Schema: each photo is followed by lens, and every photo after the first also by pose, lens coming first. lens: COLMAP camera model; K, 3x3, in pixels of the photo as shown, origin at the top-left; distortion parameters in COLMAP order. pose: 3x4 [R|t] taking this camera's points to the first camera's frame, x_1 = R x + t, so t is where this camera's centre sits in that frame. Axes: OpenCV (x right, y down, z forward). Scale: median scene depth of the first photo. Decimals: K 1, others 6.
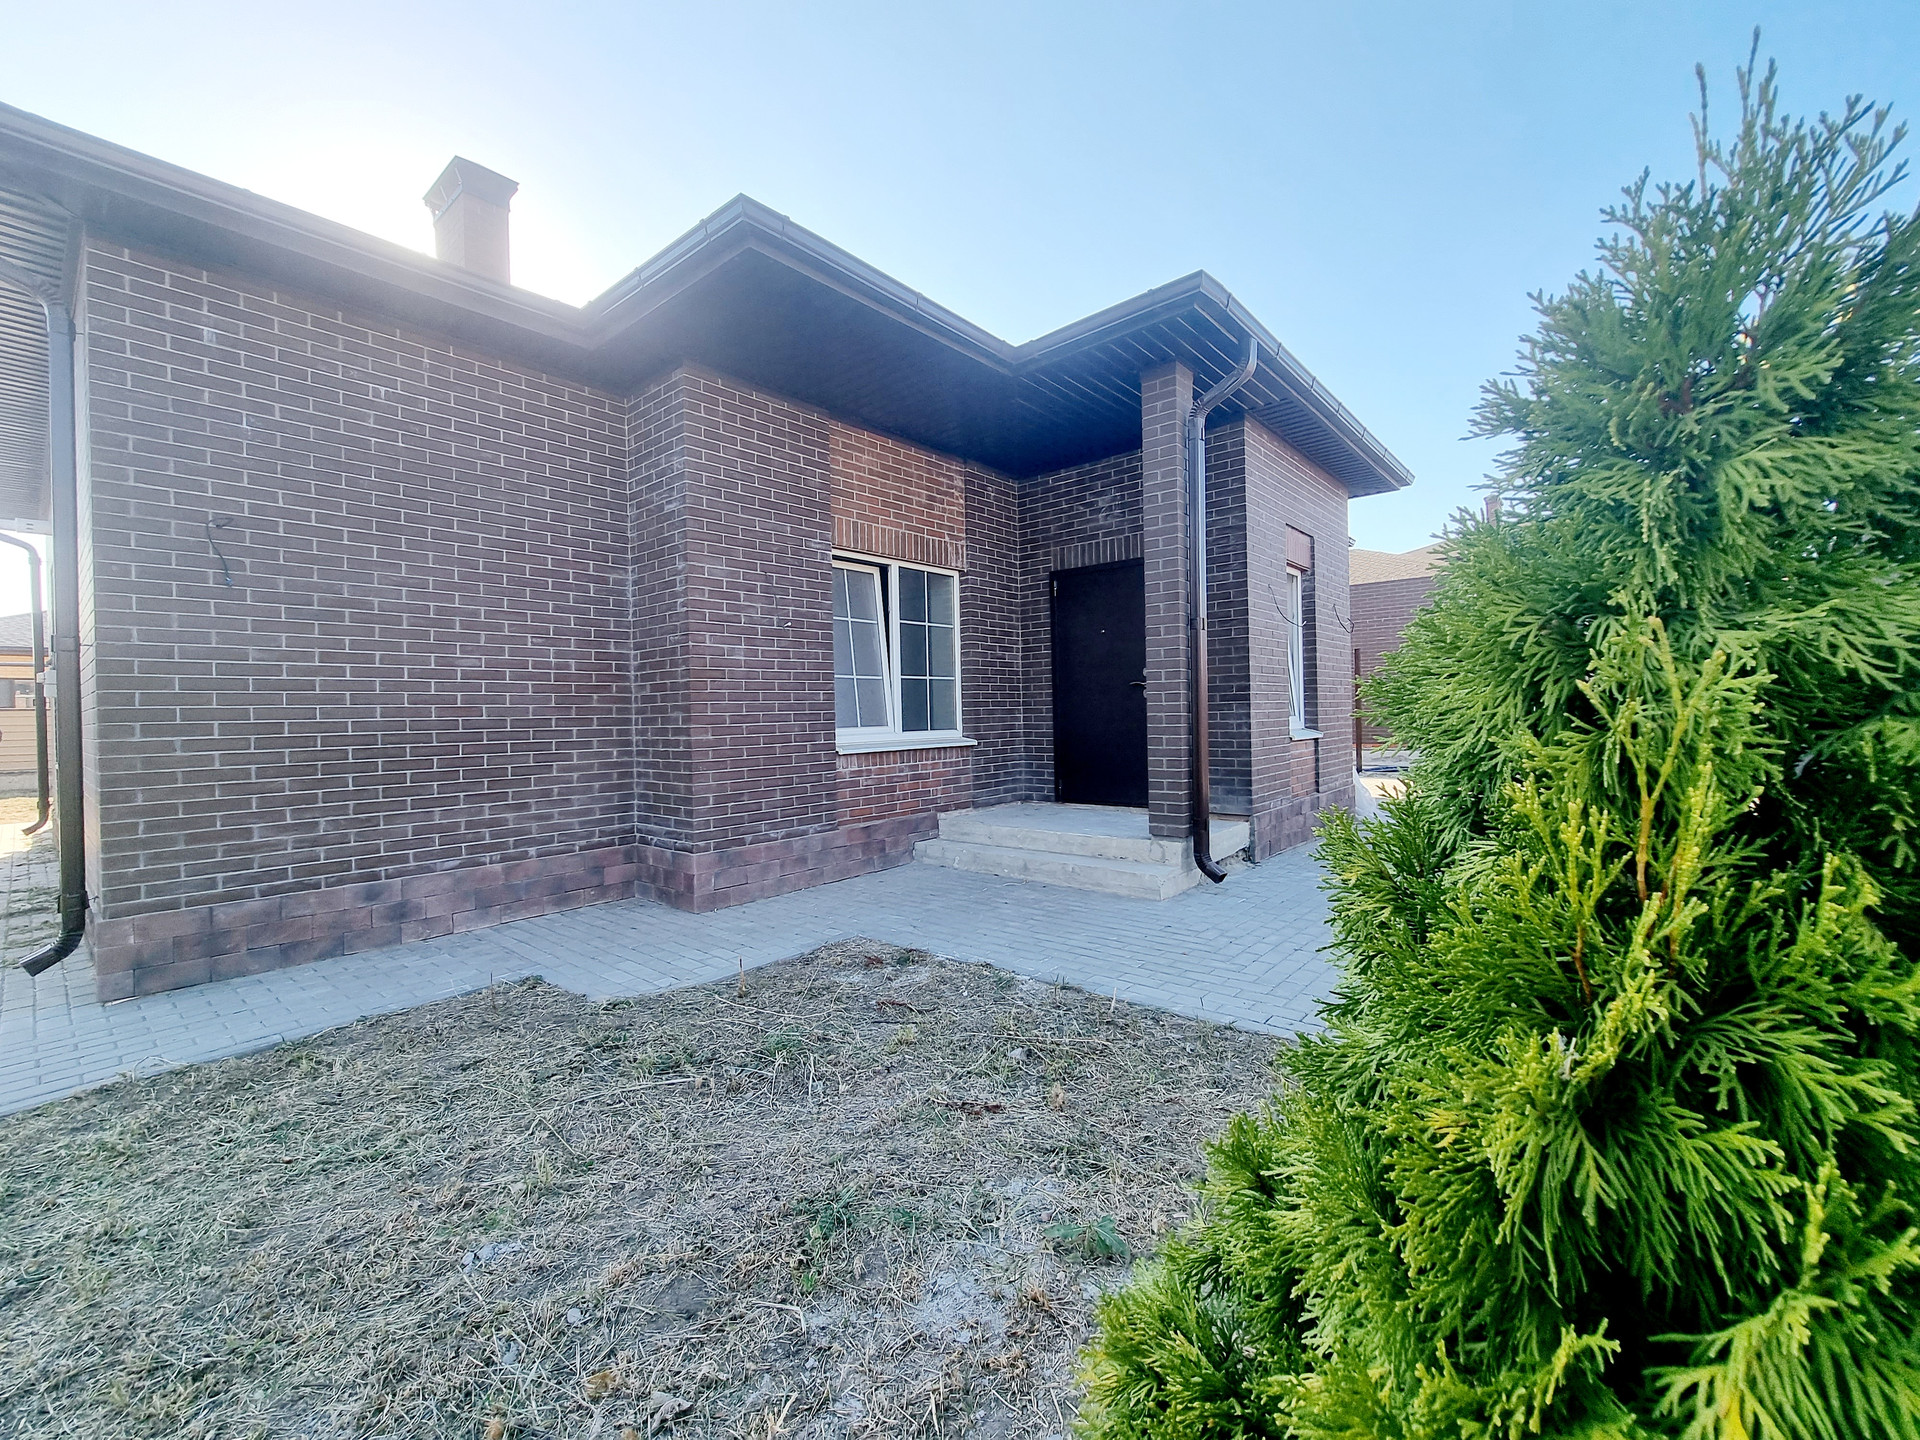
lens RADIAL K [[796.7, 0, 963.3], [0, 796.7, 718.8], [0, 0, 1]] dist [-0.001496, -0.000424]
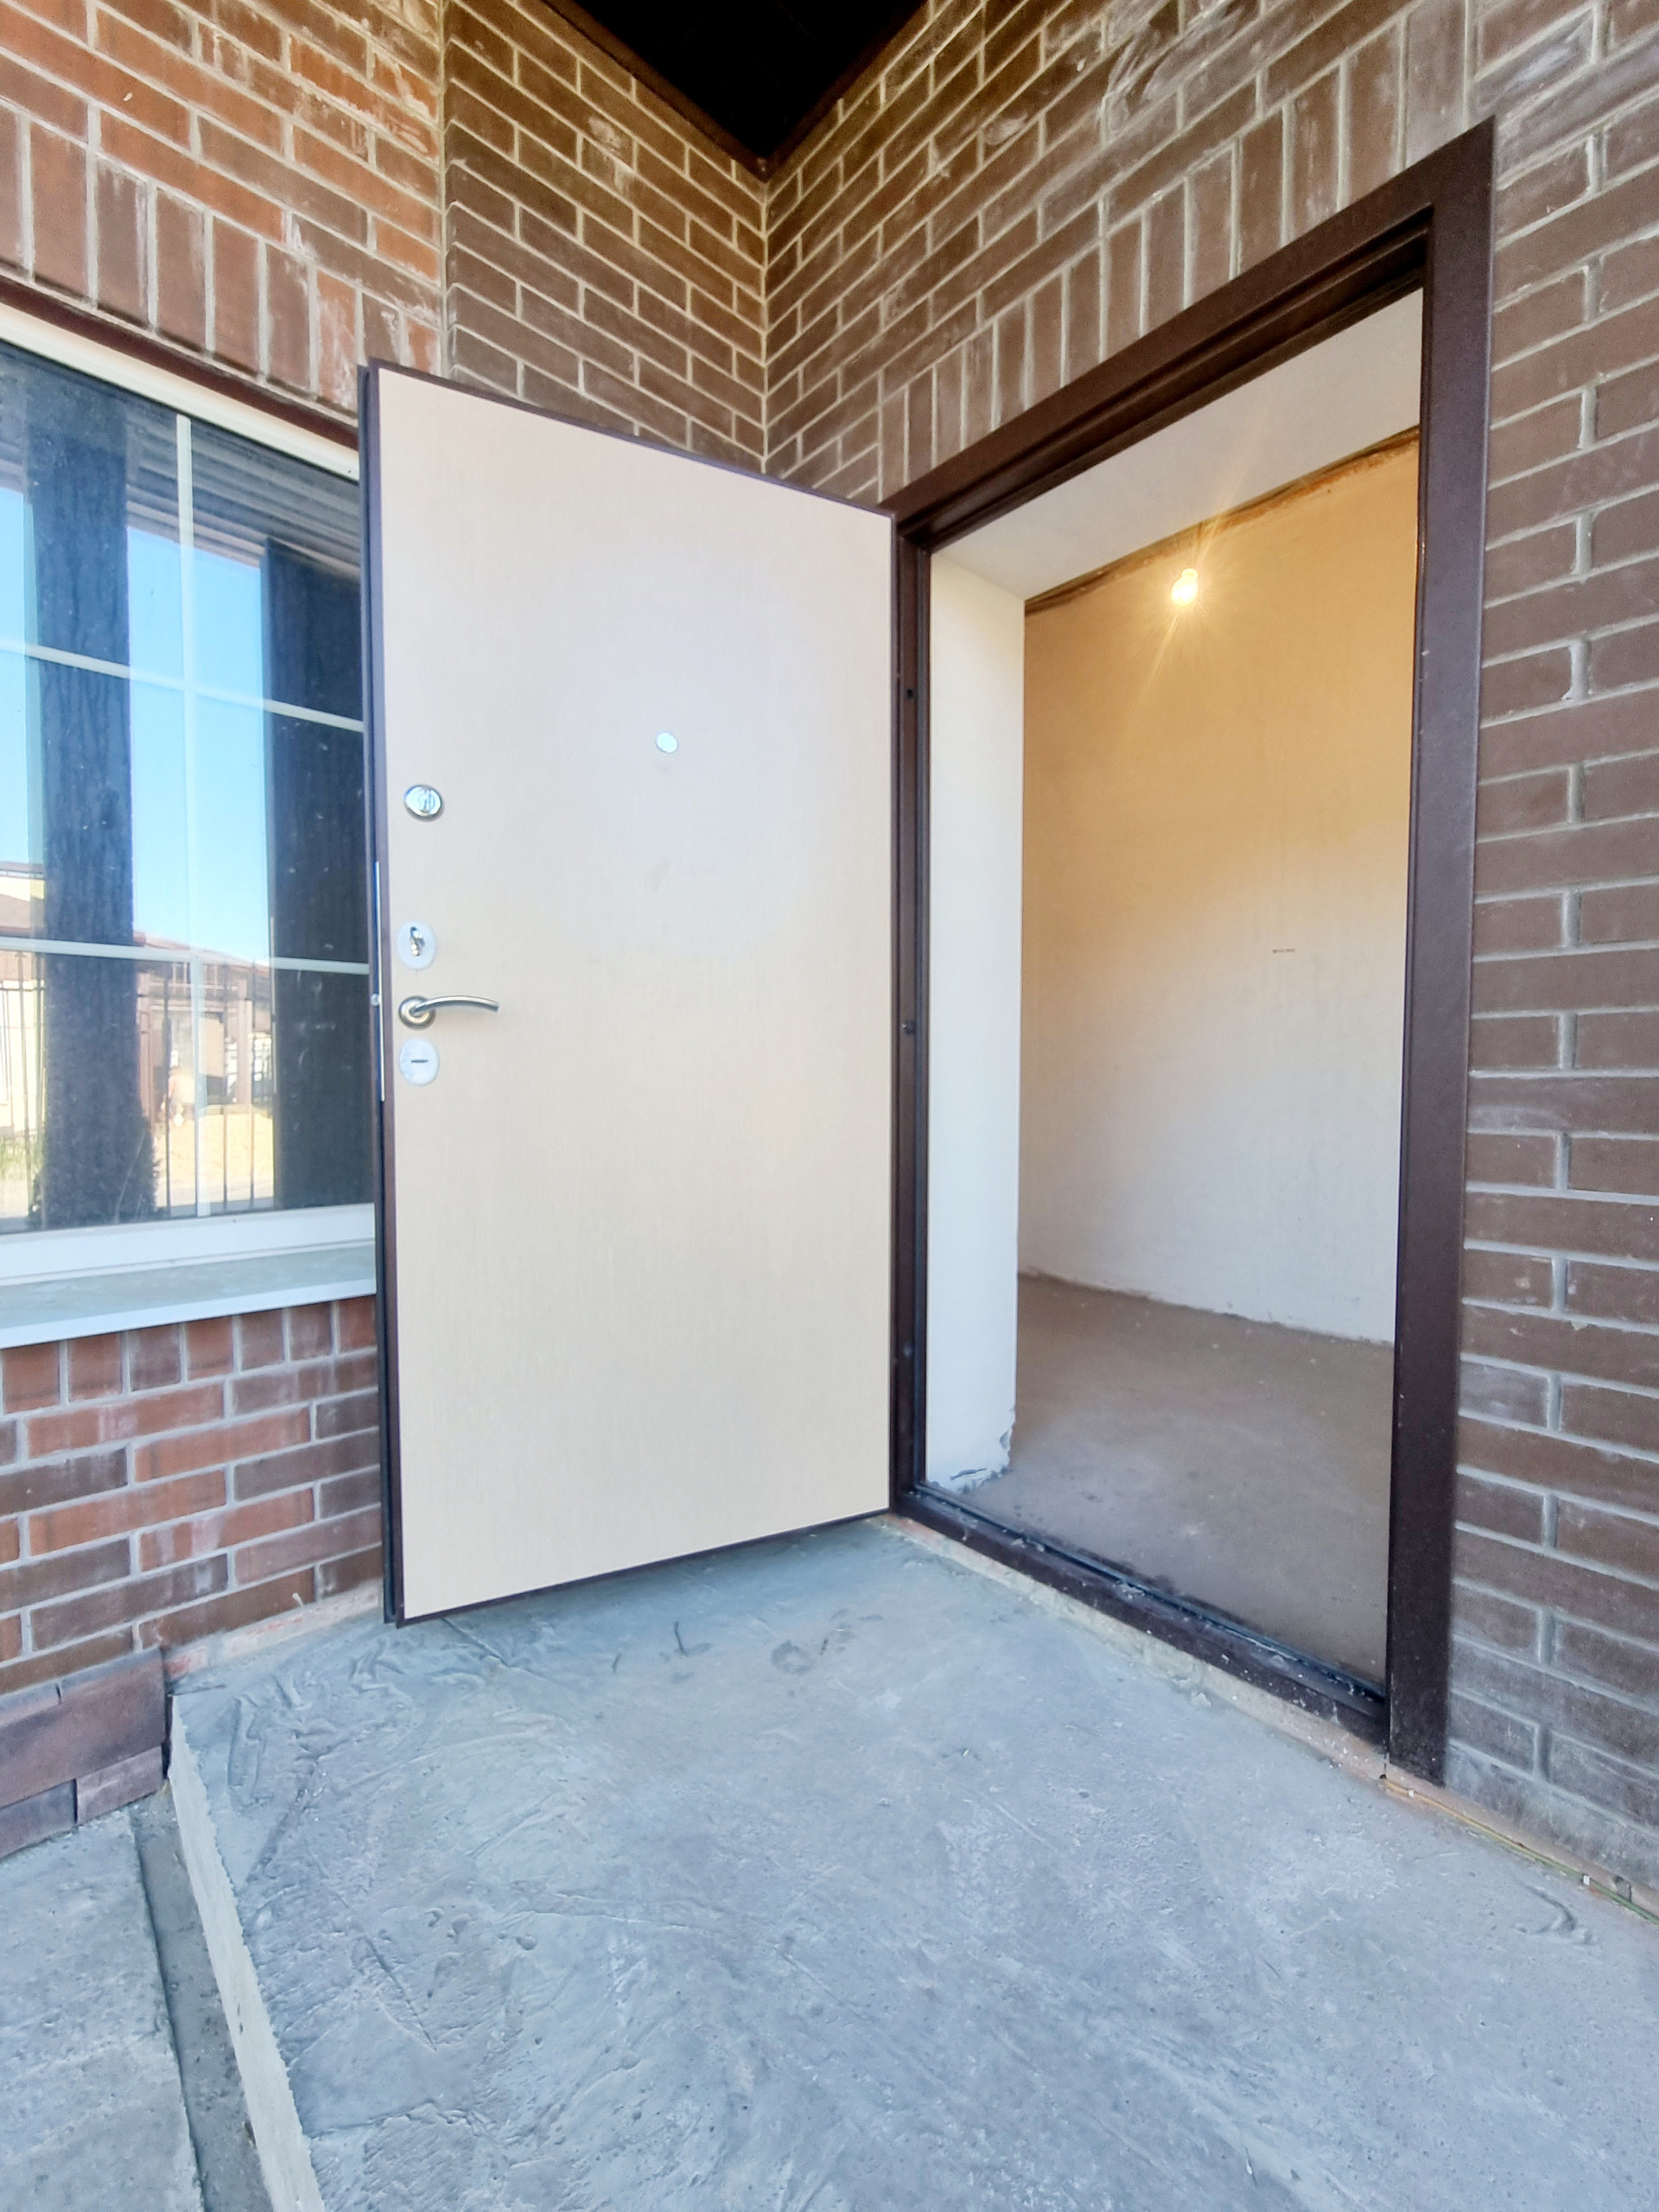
lens RADIAL K [[917.9, 0, 836.3], [0, 917.9, 1115.0], [0, 0, 1]] dist [-0.001496, -0.000424]
pose [[0.992390, 0.029347, -0.119584, 0.193262], [-0.024404, 0.998794, 0.042593, -0.033431], [0.120690, -0.039351, 0.991910, 1.045930]]
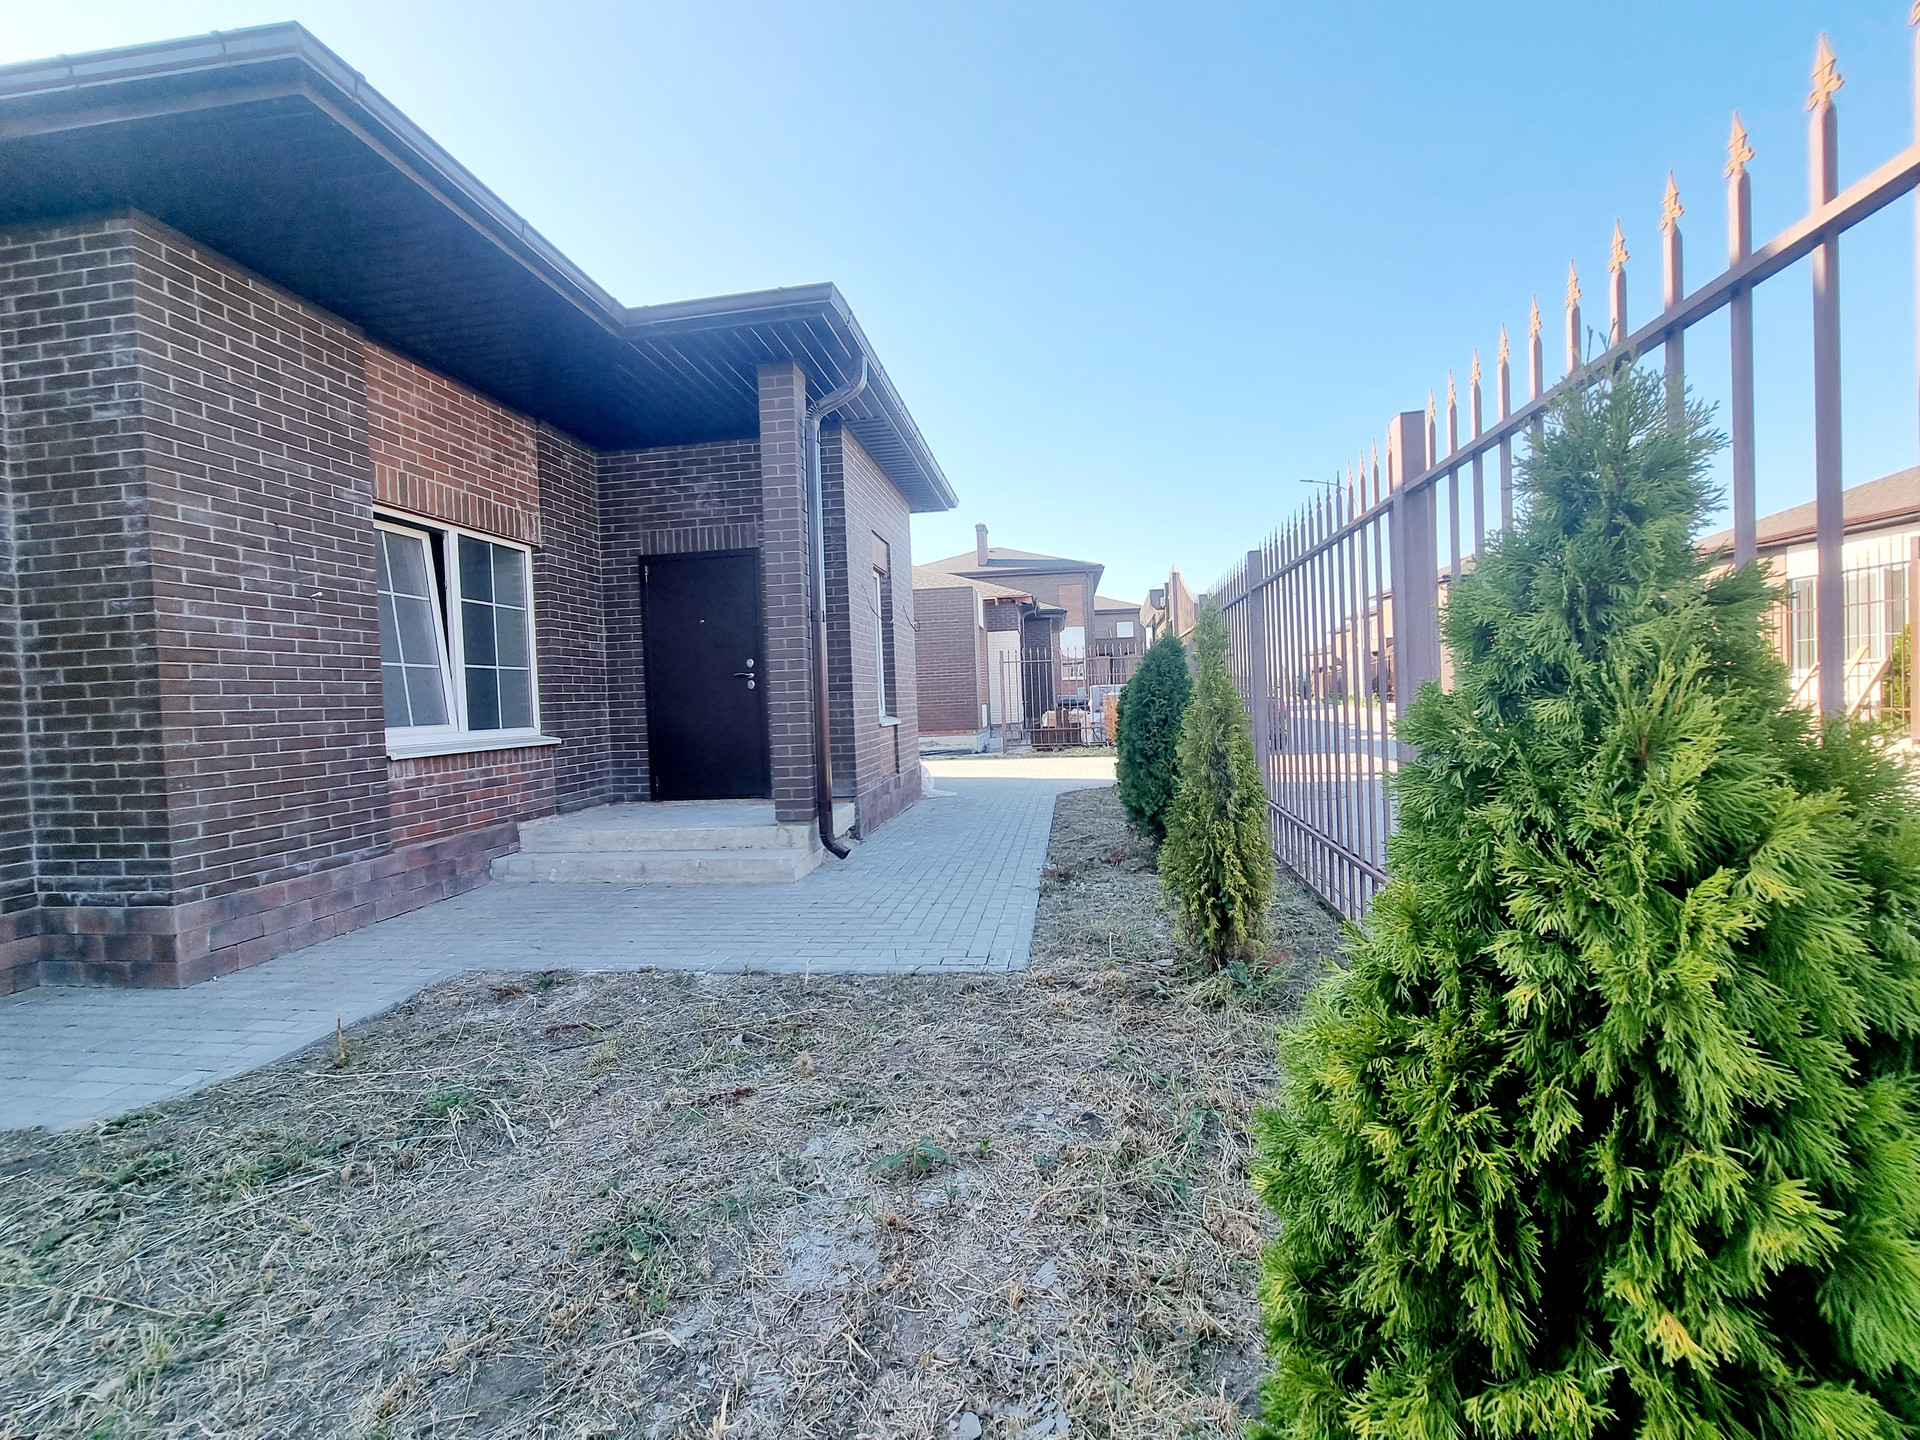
lens RADIAL K [[796.7, 0, 963.5], [0, 796.7, 719.6], [0, 0, 1]] dist [-0.001496, -0.000424]
pose [[0.839433, -0.026448, 0.542819, -0.120573], [0.025101, 0.999636, 0.009888, 0.011986], [-0.542883, 0.005325, 0.839792, 0.011690]]
